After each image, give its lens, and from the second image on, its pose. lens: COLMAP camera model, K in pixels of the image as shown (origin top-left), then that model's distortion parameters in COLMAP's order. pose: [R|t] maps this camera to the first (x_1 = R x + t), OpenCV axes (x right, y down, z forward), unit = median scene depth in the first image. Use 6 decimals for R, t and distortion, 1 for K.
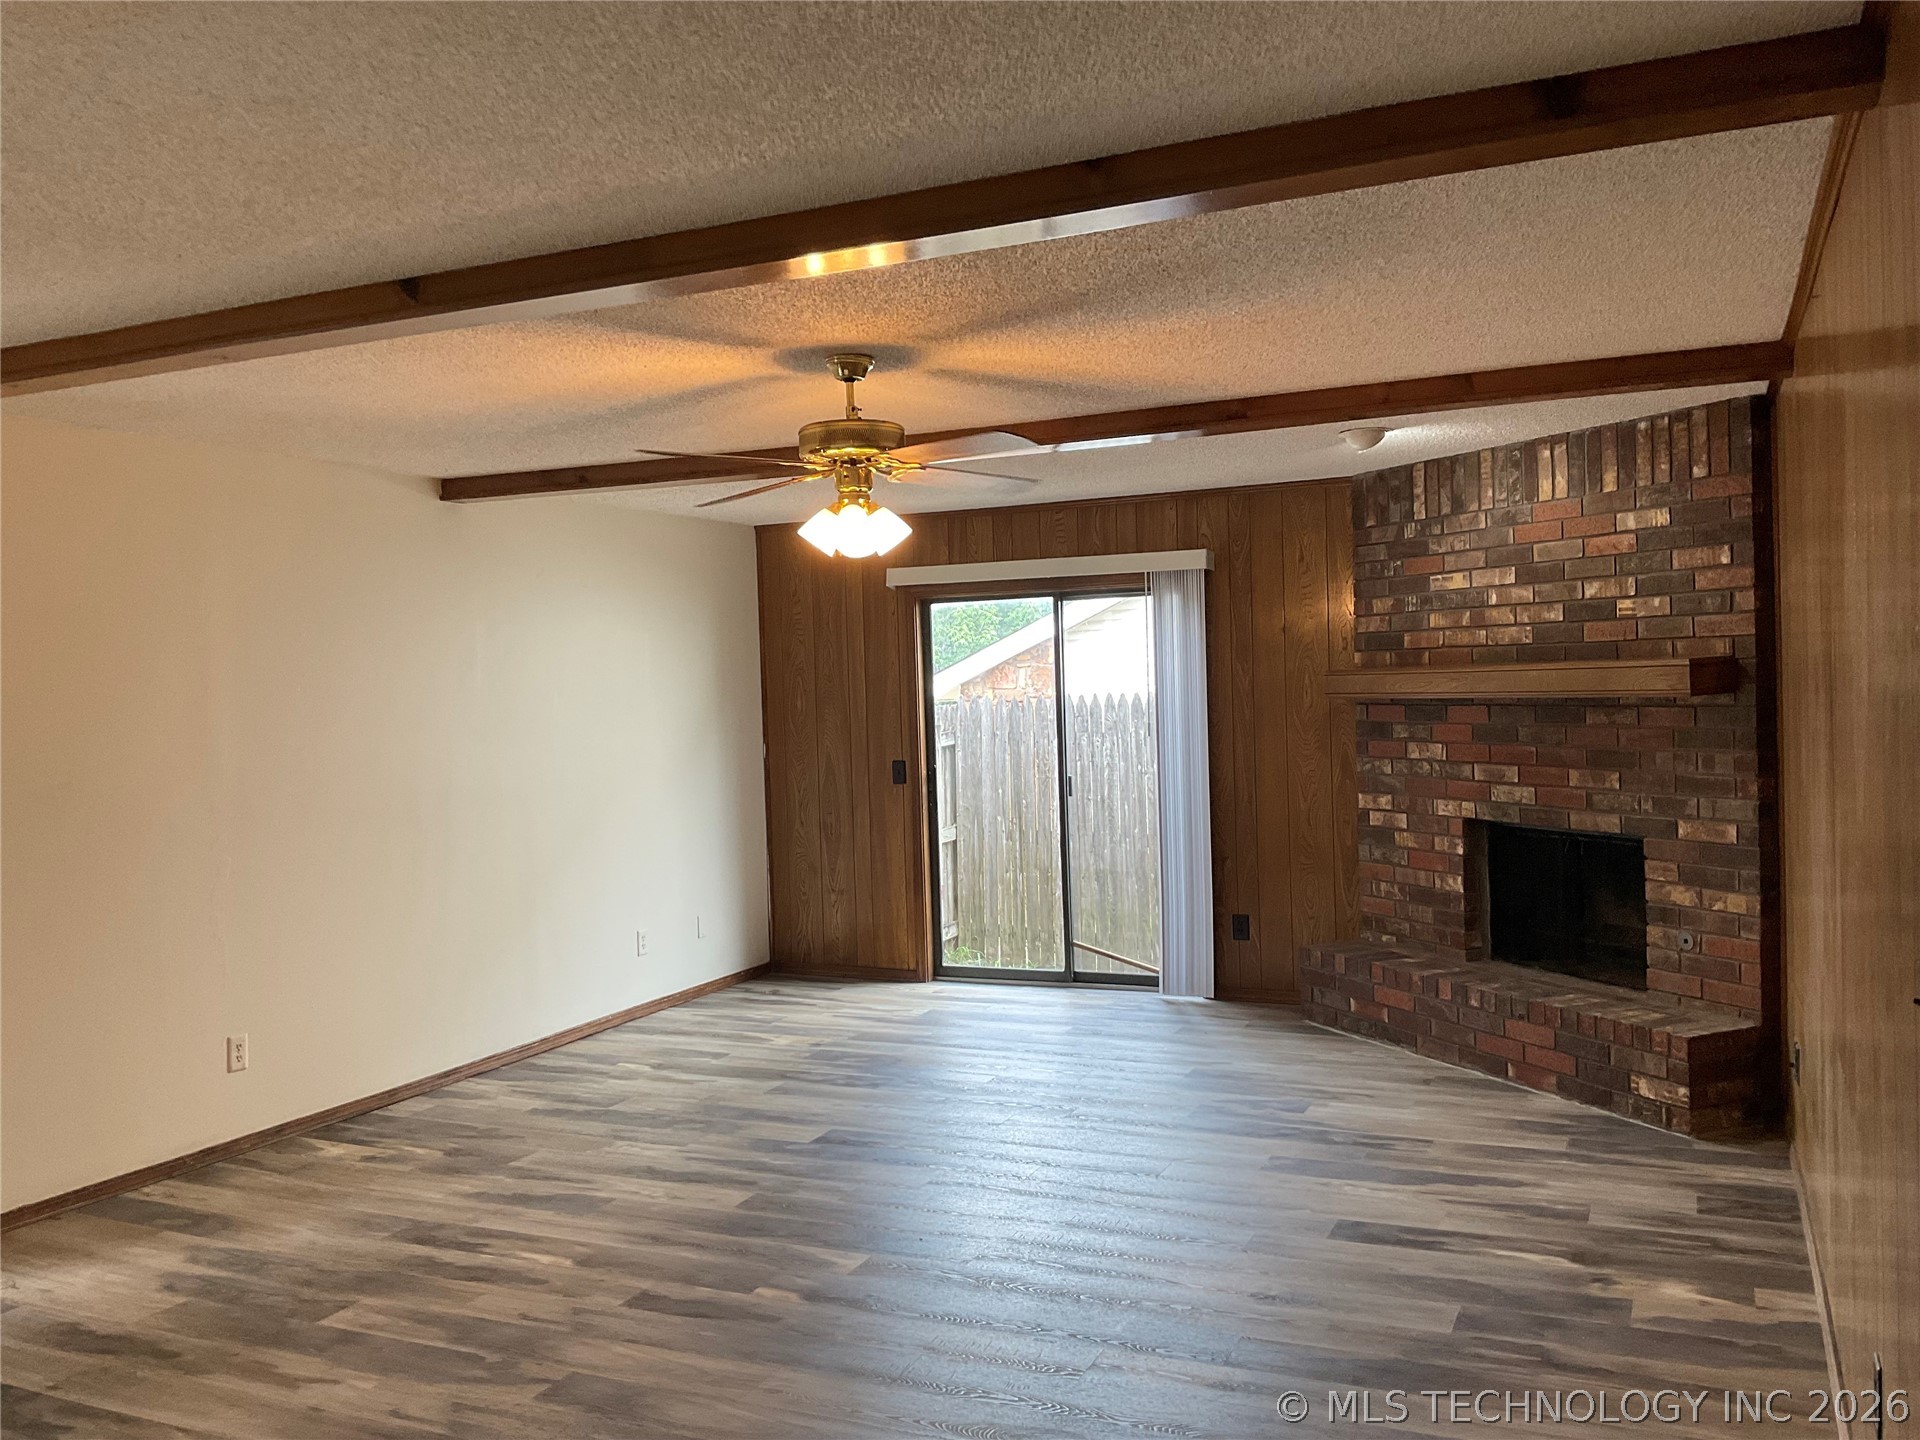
lens RADIAL K [[1585.5, 0, 951.5], [0, 1585.5, 716.3], [0, 0, 1]] dist [0.068365, -0.127512]
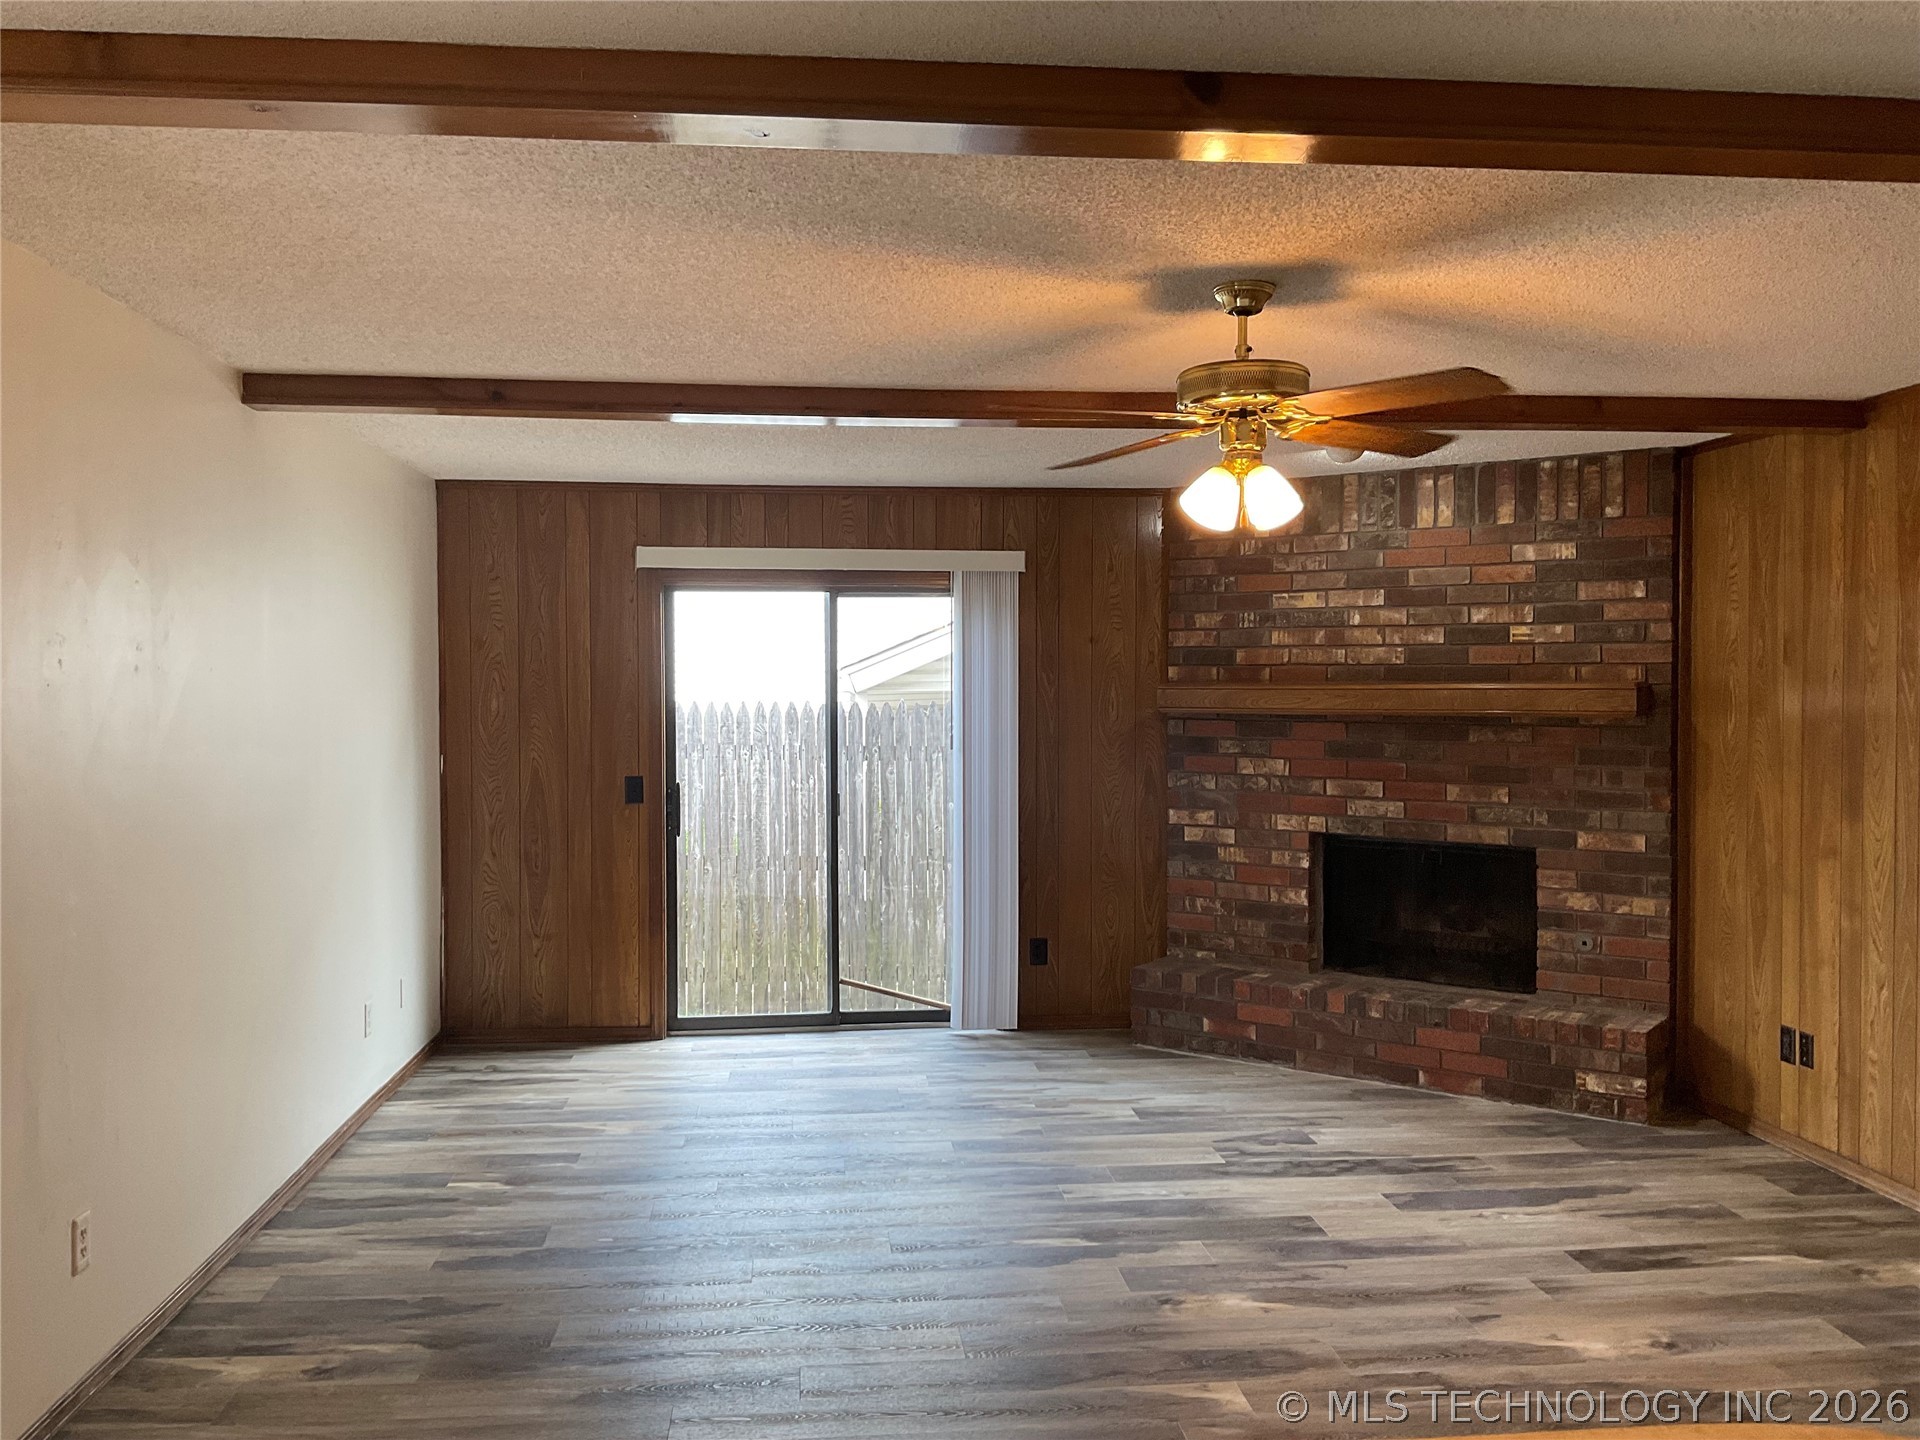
lens RADIAL K [[1585.5, 0, 945.3], [0, 1585.5, 714.6], [0, 0, 1]] dist [0.068365, -0.127512]
pose [[0.864588, 0.019265, 0.502112, -0.432385], [-0.014279, 0.999803, -0.013775, 0.006422], [-0.502278, 0.004740, 0.864693, 0.262359]]
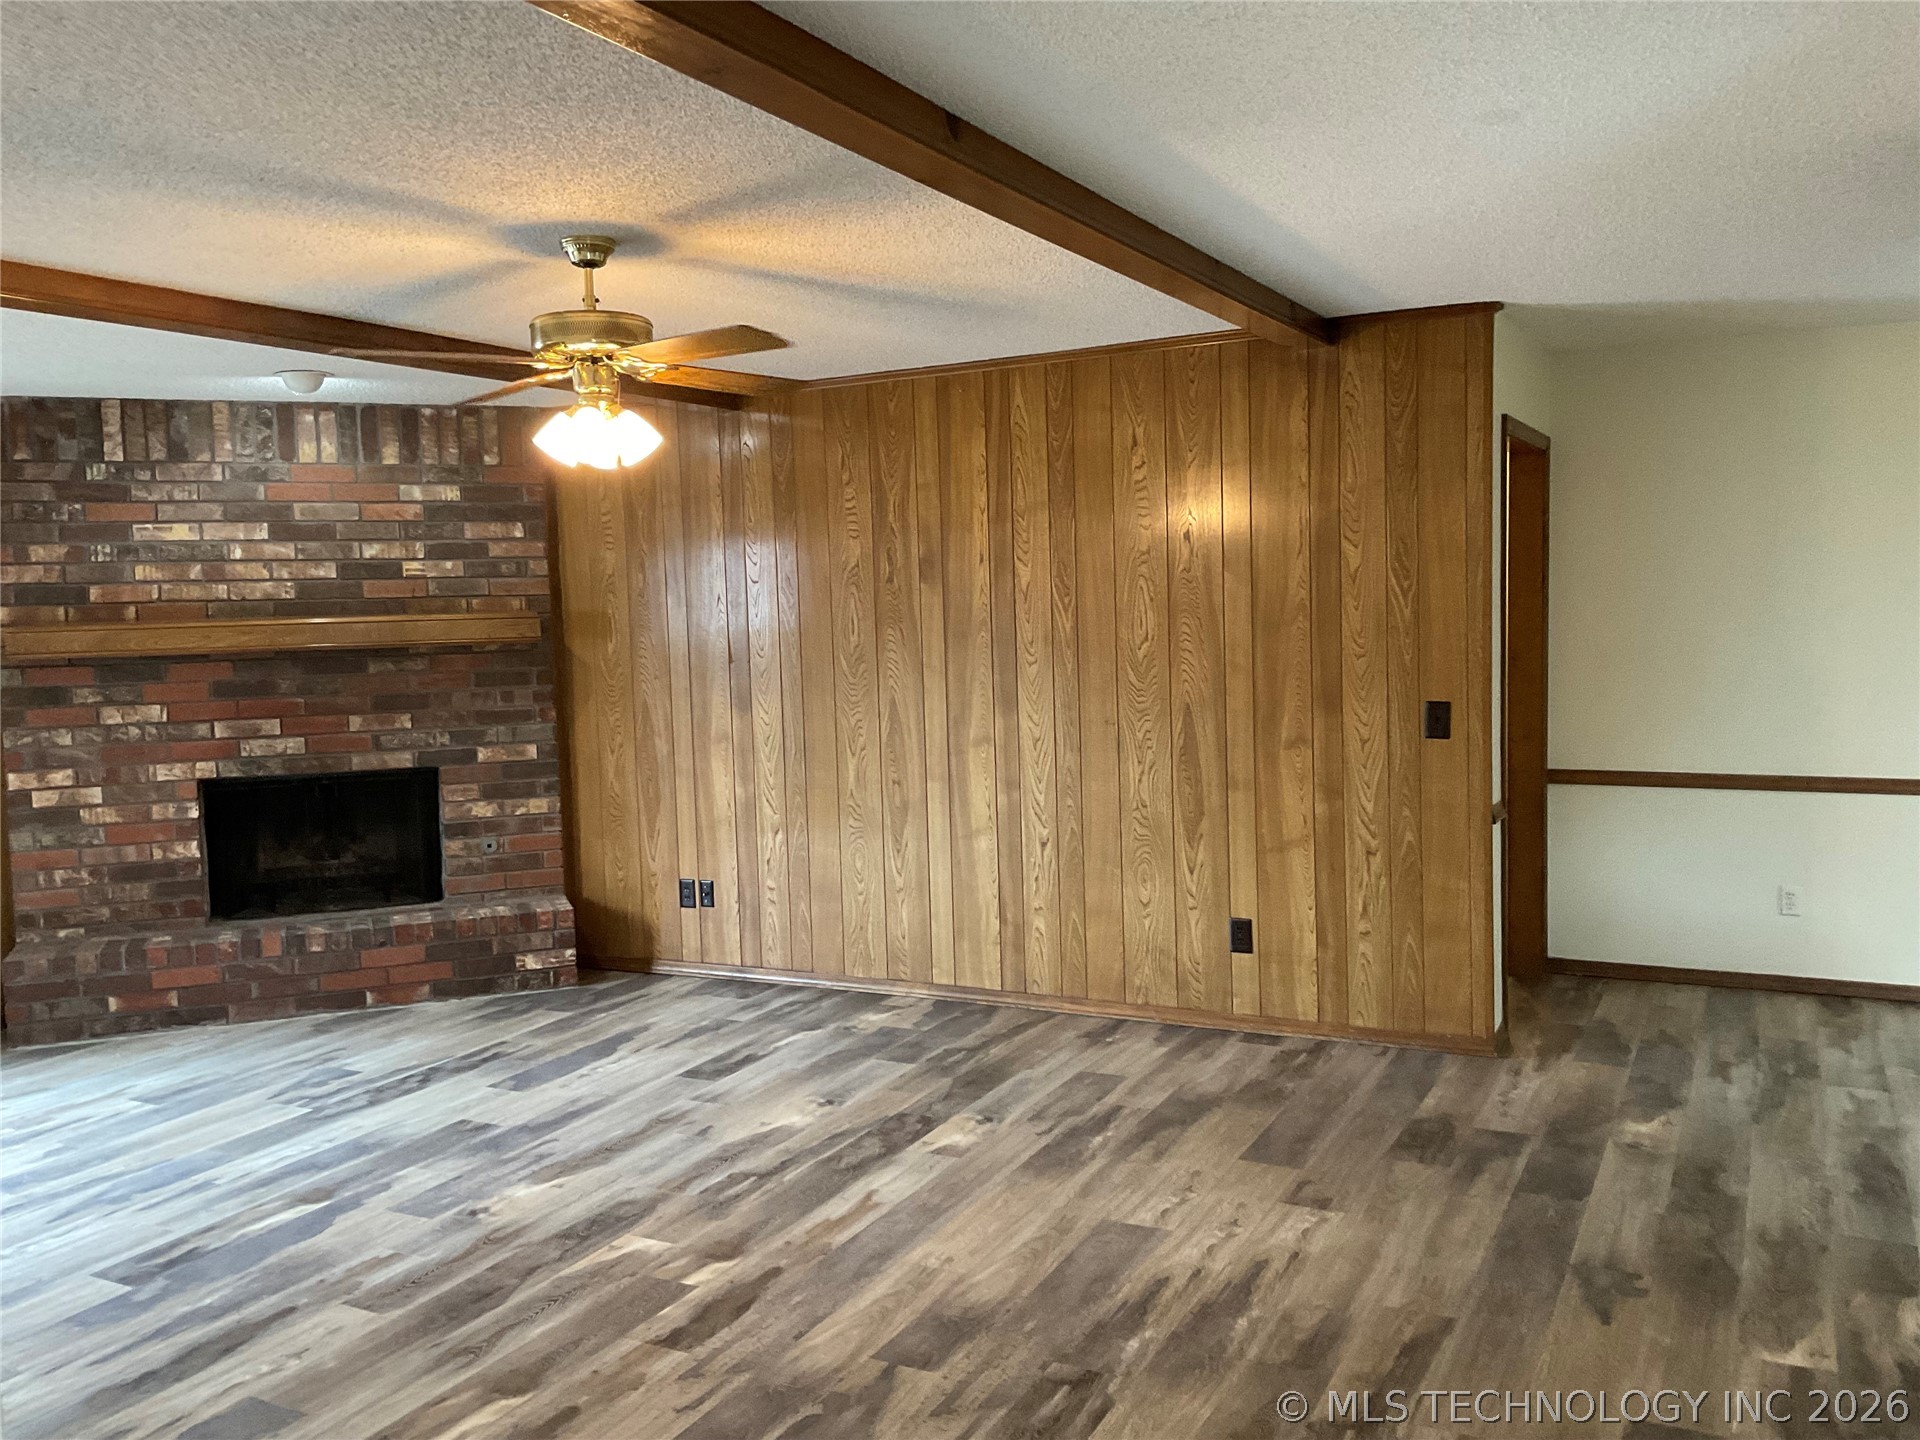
lens RADIAL K [[1585.5, 0, 955.3], [0, 1585.5, 721.1], [0, 0, 1]] dist [0.068365, -0.127512]
pose [[0.049282, -0.046498, 0.997702, -0.681190], [0.049019, 0.997825, 0.044082, 0.009296], [-0.997581, 0.046734, 0.051454, 0.542994]]
